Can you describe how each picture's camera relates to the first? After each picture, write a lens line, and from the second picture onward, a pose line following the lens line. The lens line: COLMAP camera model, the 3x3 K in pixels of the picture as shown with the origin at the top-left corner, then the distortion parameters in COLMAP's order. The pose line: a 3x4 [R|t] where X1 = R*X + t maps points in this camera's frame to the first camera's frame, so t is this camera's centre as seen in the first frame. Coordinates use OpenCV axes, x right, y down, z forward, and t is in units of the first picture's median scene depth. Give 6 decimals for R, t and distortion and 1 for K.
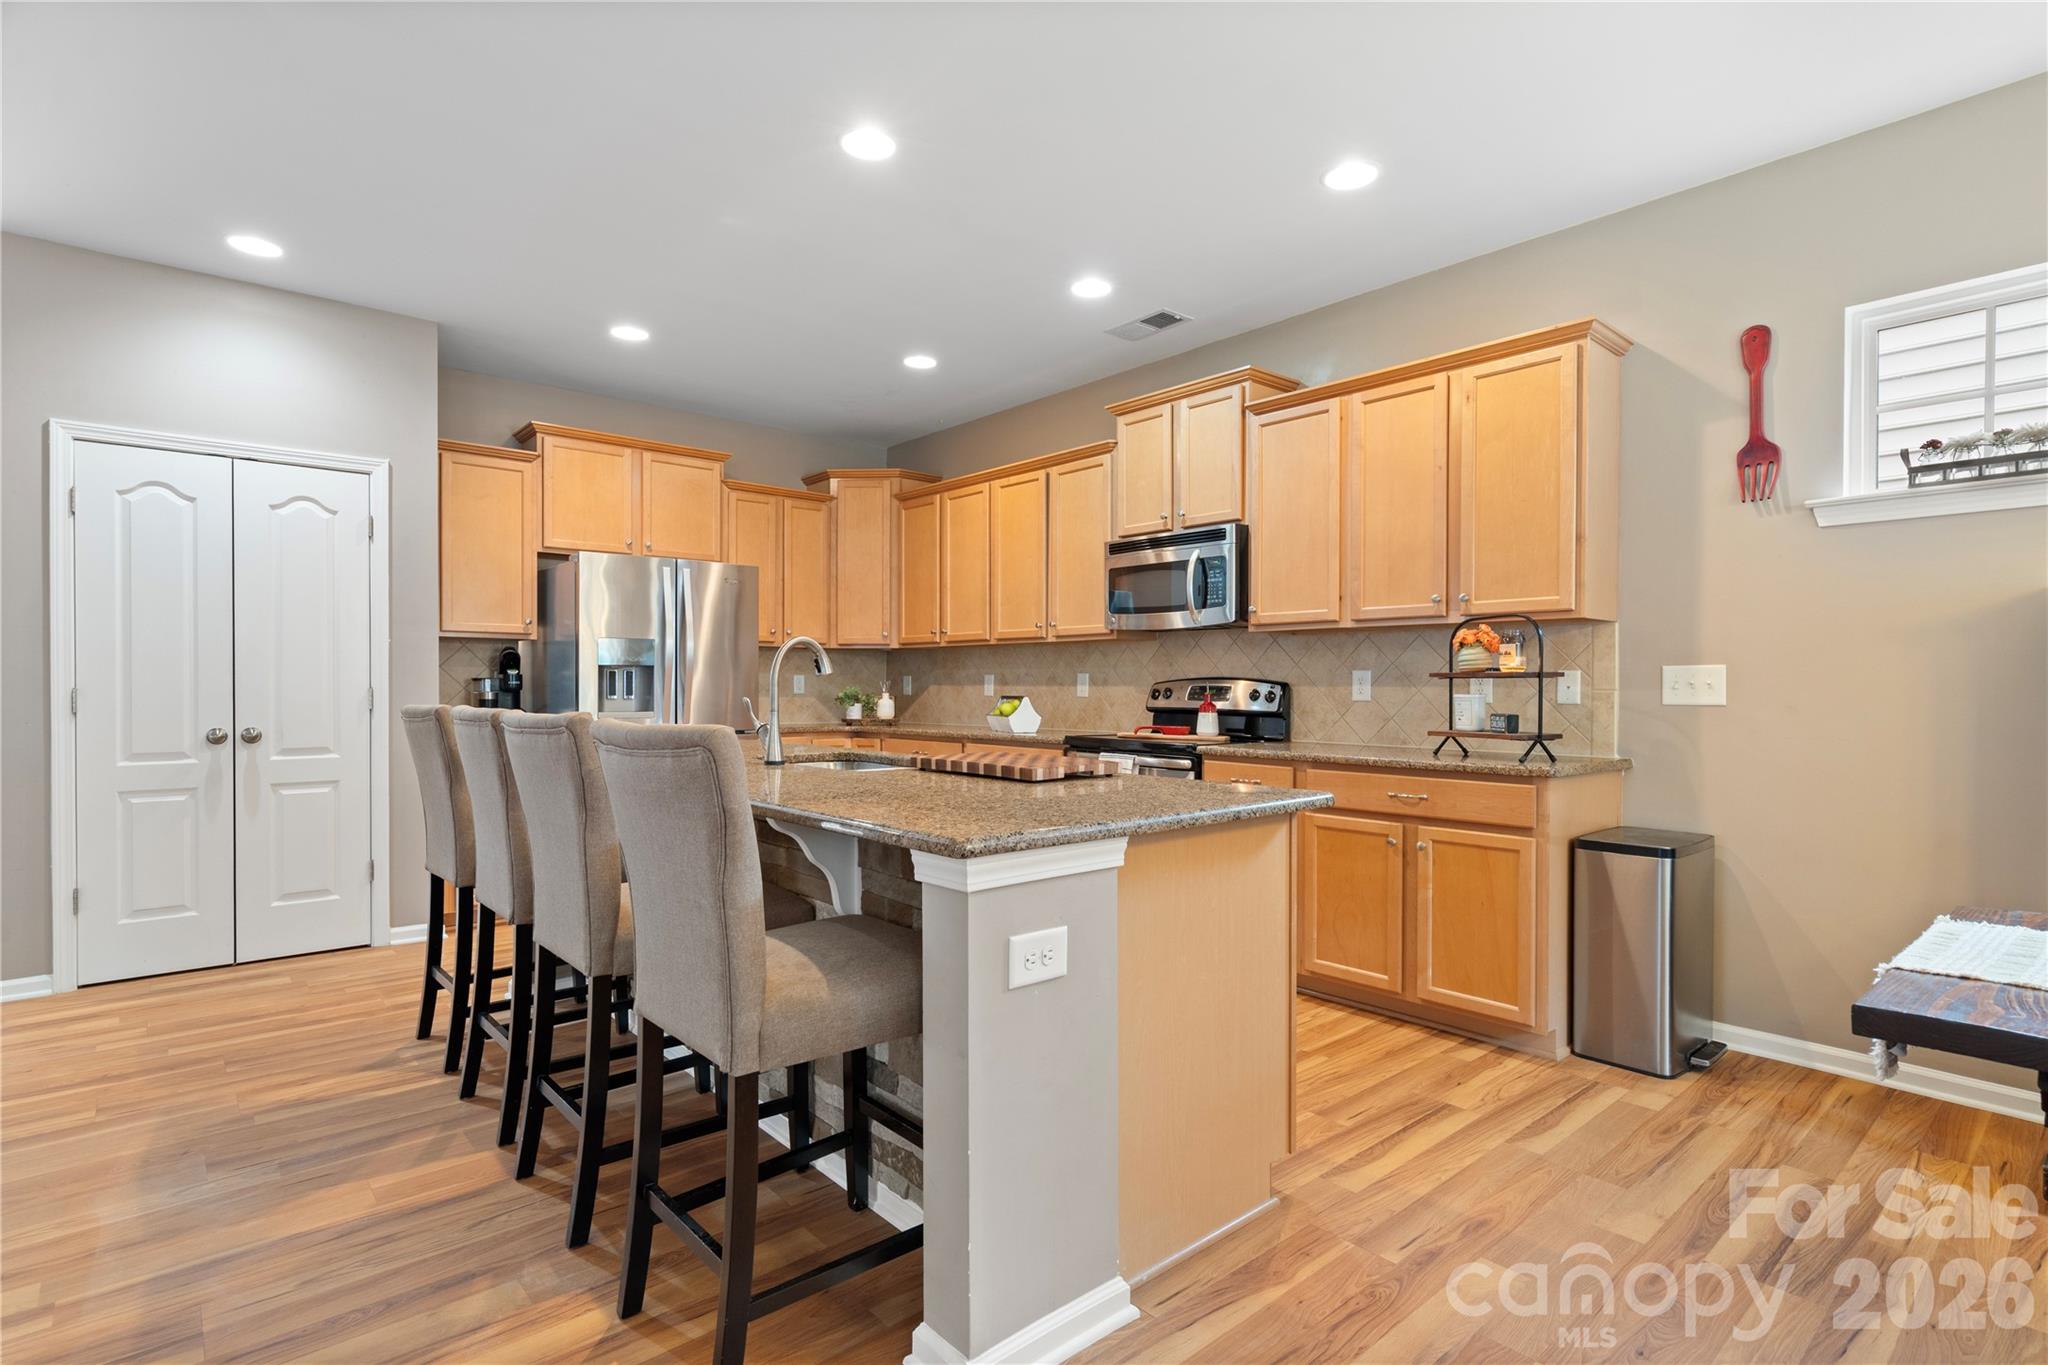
lens RADIAL K [[1003.4, 0, 1024.6], [0, 1003.4, 688.2], [0, 0, 1]] dist [0.001030, 0.000286]
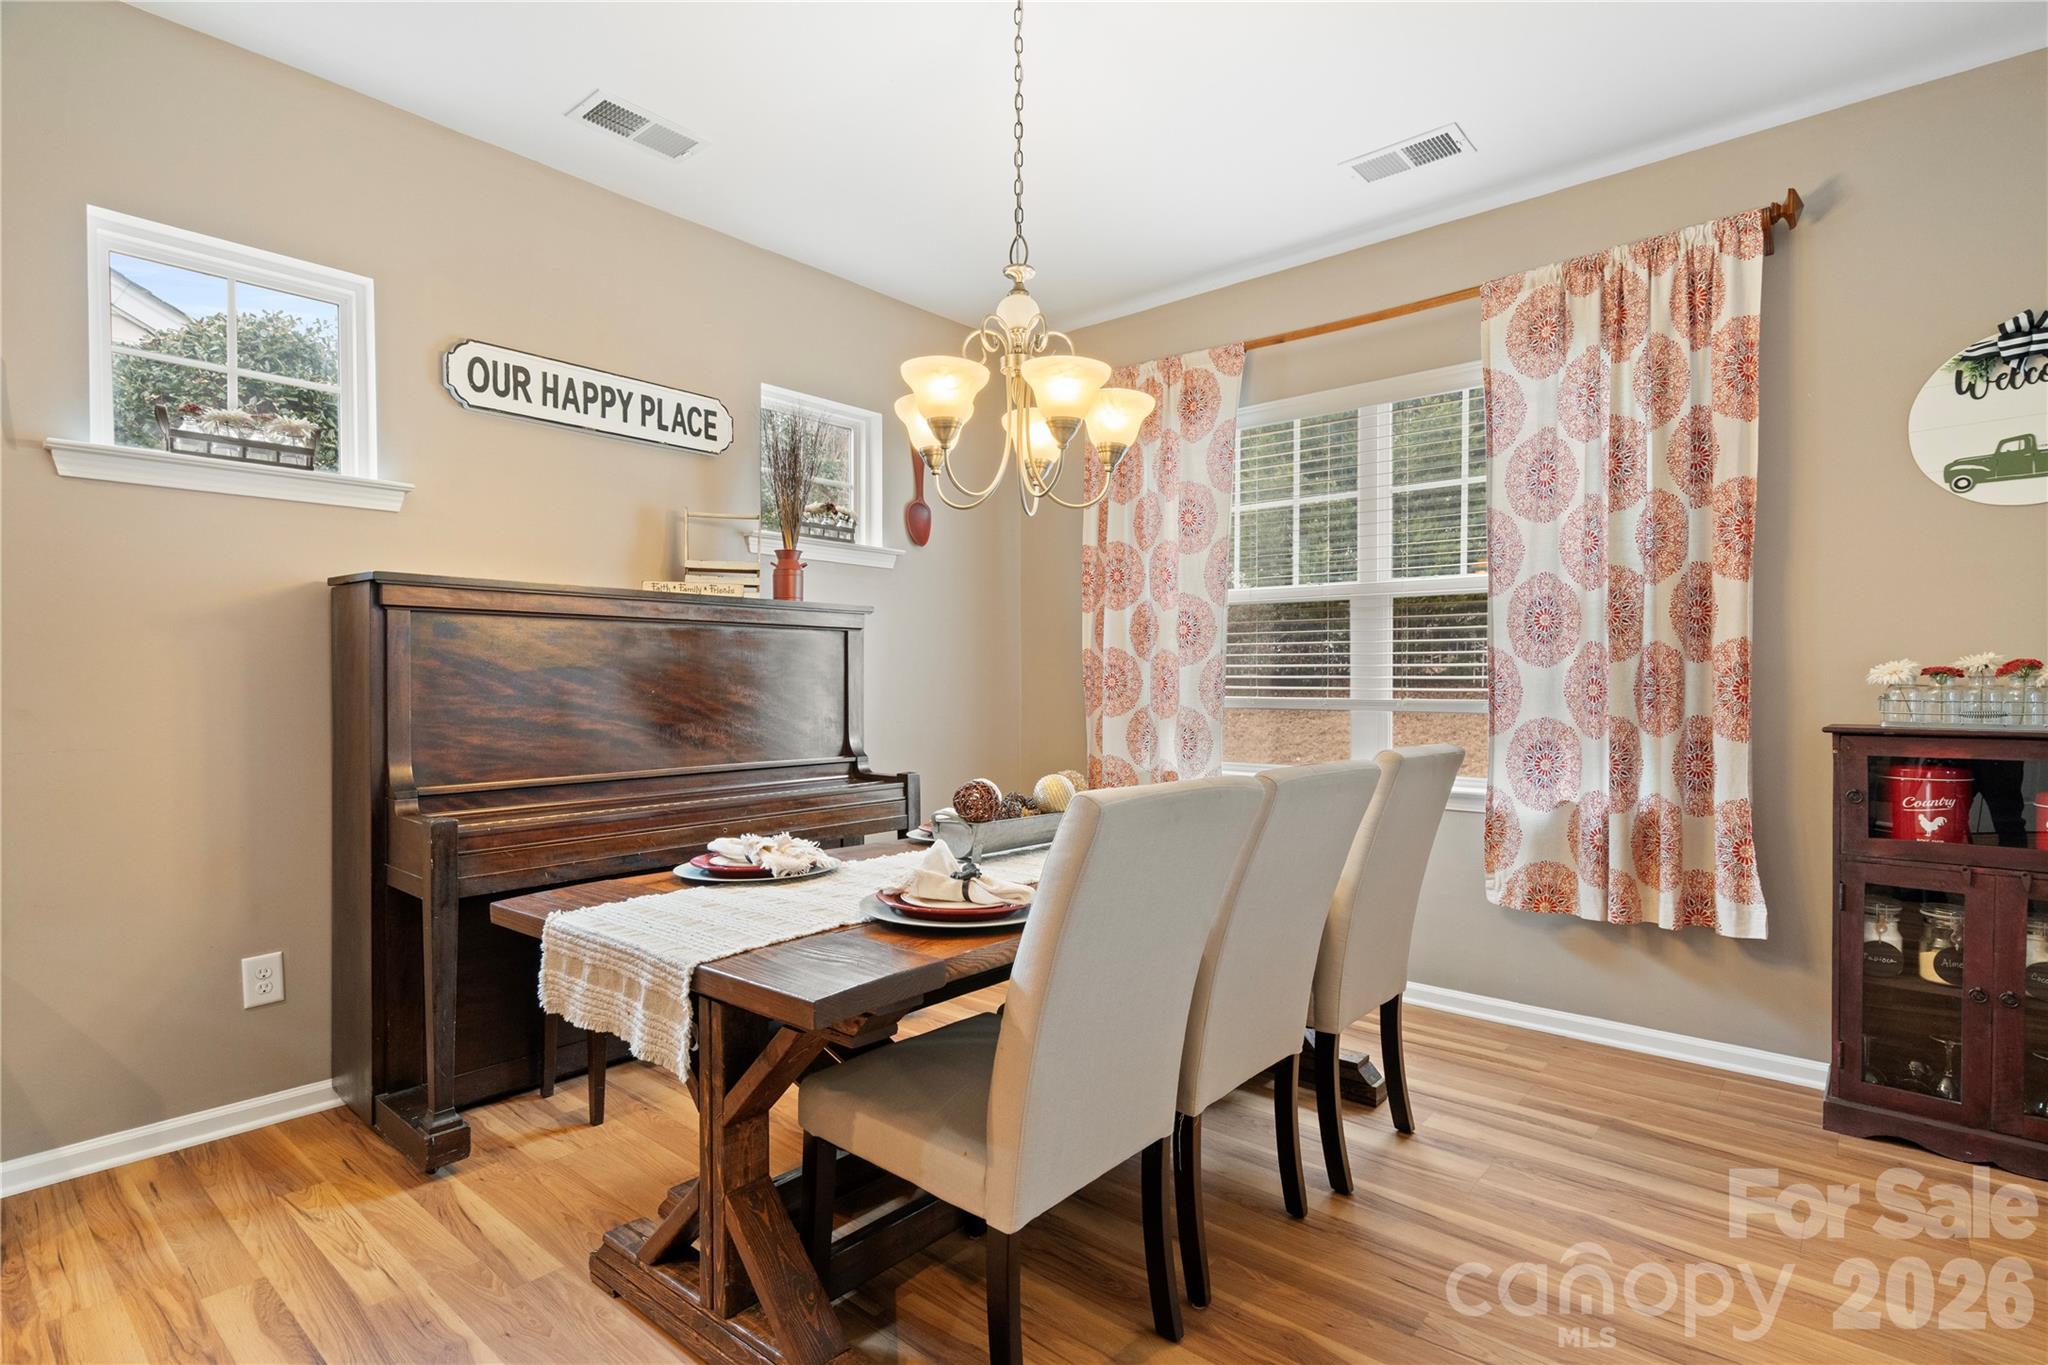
lens RADIAL K [[1003.4, 0, 1024.6], [0, 1003.4, 688.2], [0, 0, 1]] dist [0.001030, 0.000286]
pose [[-0.139939, -0.013135, 0.990073, -0.076310], [0.006240, 0.999880, 0.014147, -0.003973], [-0.990140, 0.008158, -0.139840, 0.380402]]
